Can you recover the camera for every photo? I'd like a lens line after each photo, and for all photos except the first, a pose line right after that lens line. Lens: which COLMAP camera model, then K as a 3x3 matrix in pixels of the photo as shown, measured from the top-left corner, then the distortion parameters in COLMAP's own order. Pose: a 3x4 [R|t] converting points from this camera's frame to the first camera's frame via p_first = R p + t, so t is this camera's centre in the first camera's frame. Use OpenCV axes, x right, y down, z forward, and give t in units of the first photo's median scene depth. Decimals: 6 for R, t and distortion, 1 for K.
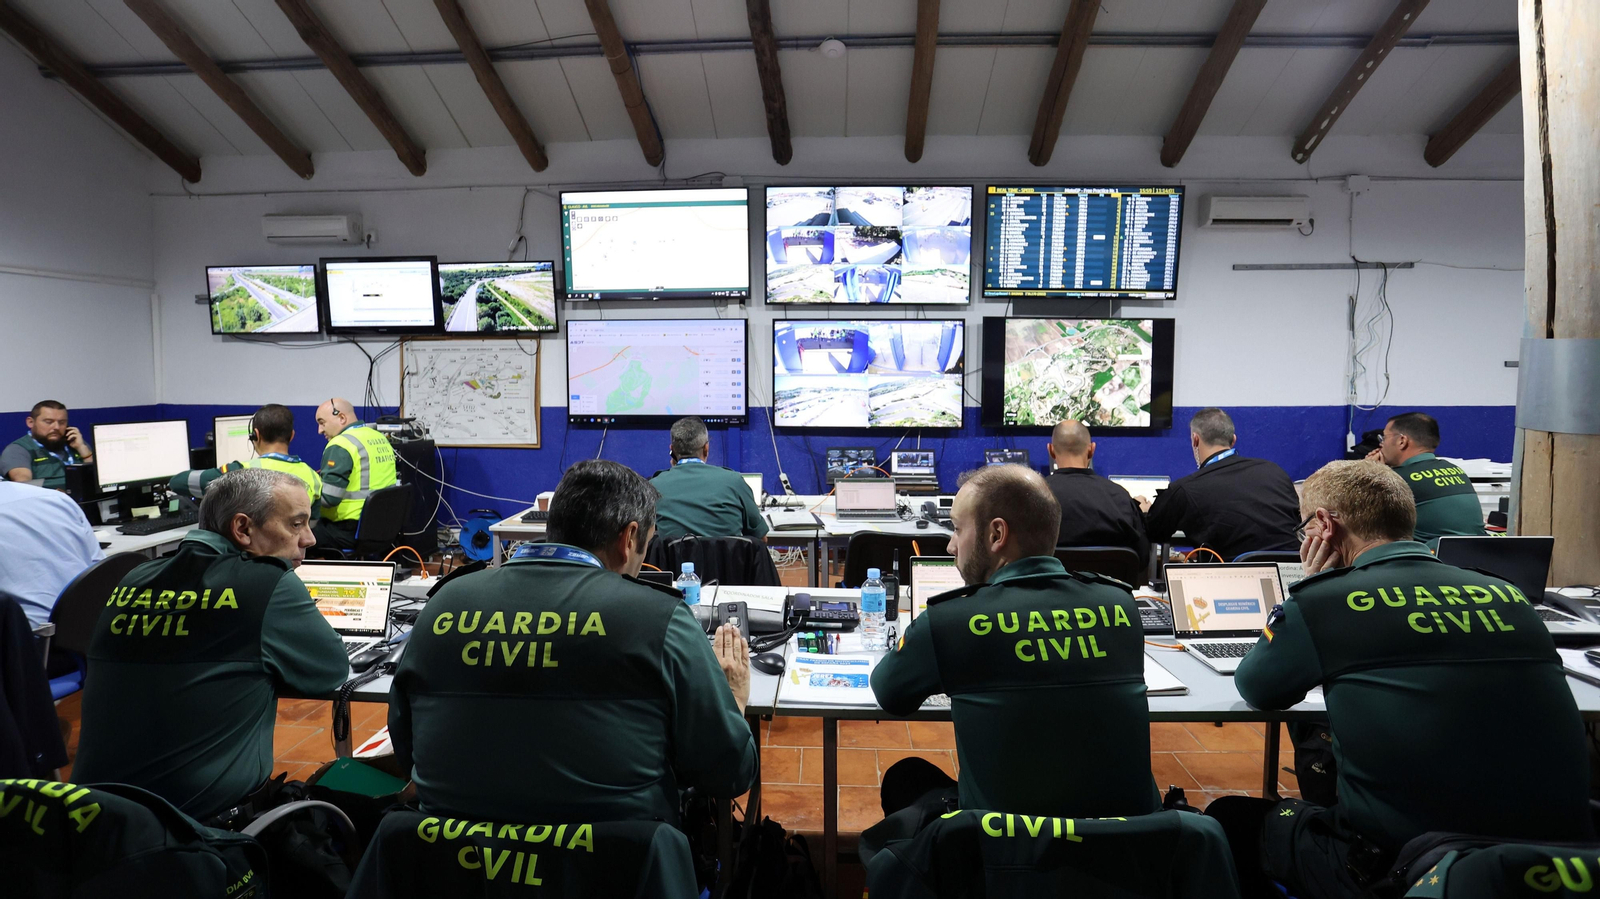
lens RADIAL K [[865.2, 0, 818.5], [0, 865.2, 428.6], [0, 0, 1]] dist [-0.066223, 0.015582]
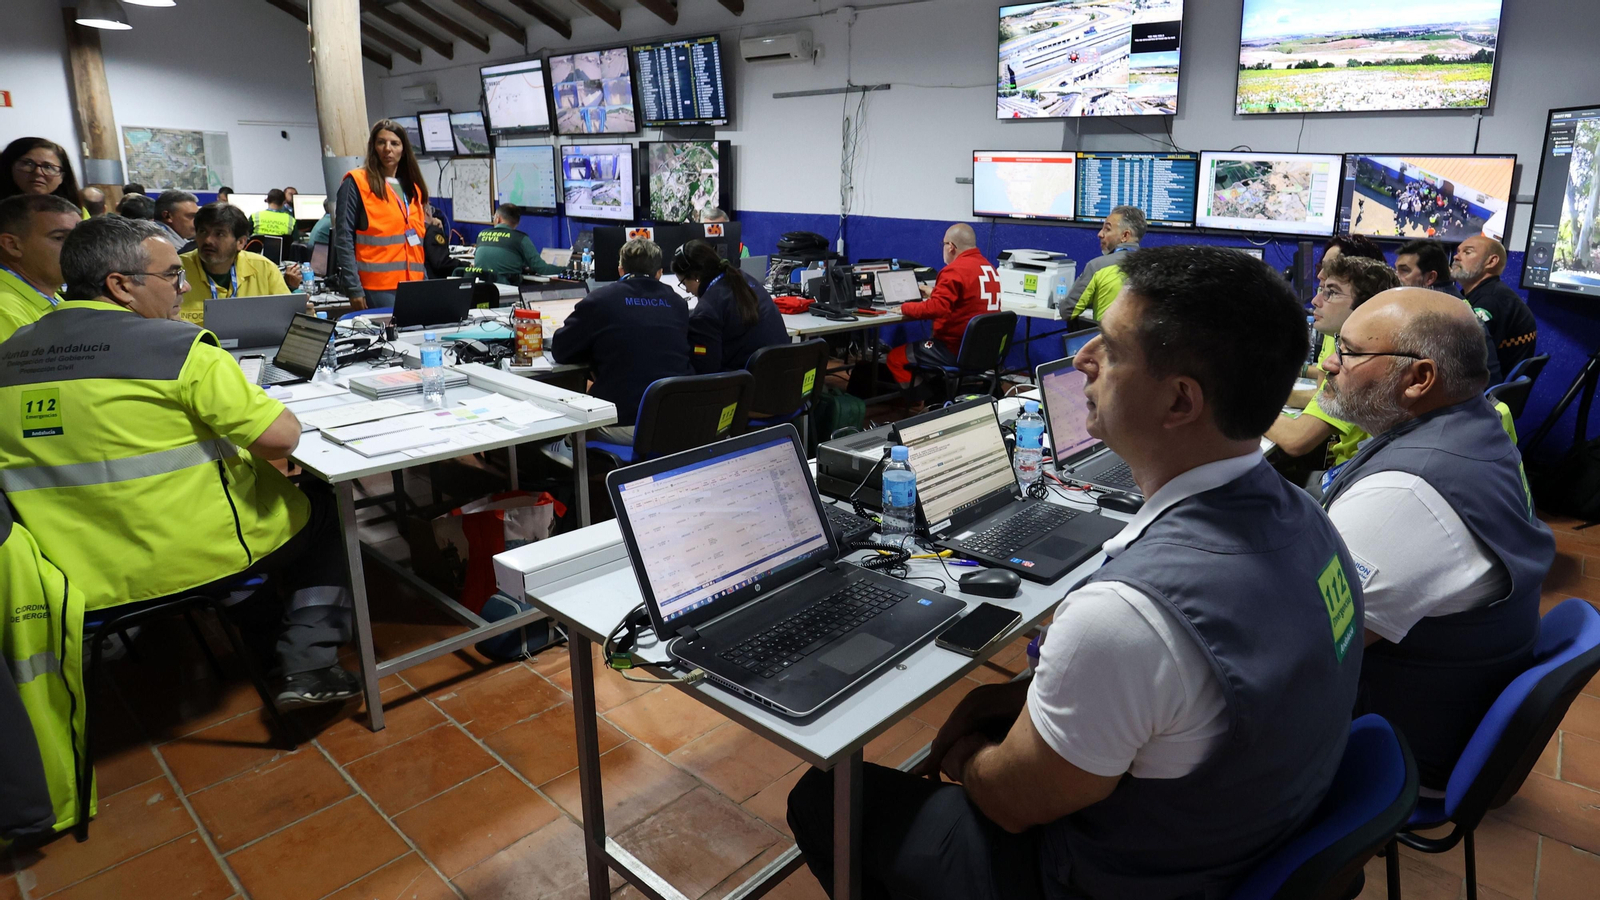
lens RADIAL K [[865.2, 0, 789.1], [0, 865.2, 436.6], [0, 0, 1]] dist [-0.066223, 0.015582]
pose [[0.778664, 0.197369, -0.595590, 1.336698], [-0.072795, 0.971244, 0.226684, 0.005926], [0.623204, -0.133155, 0.770640, -0.008337]]
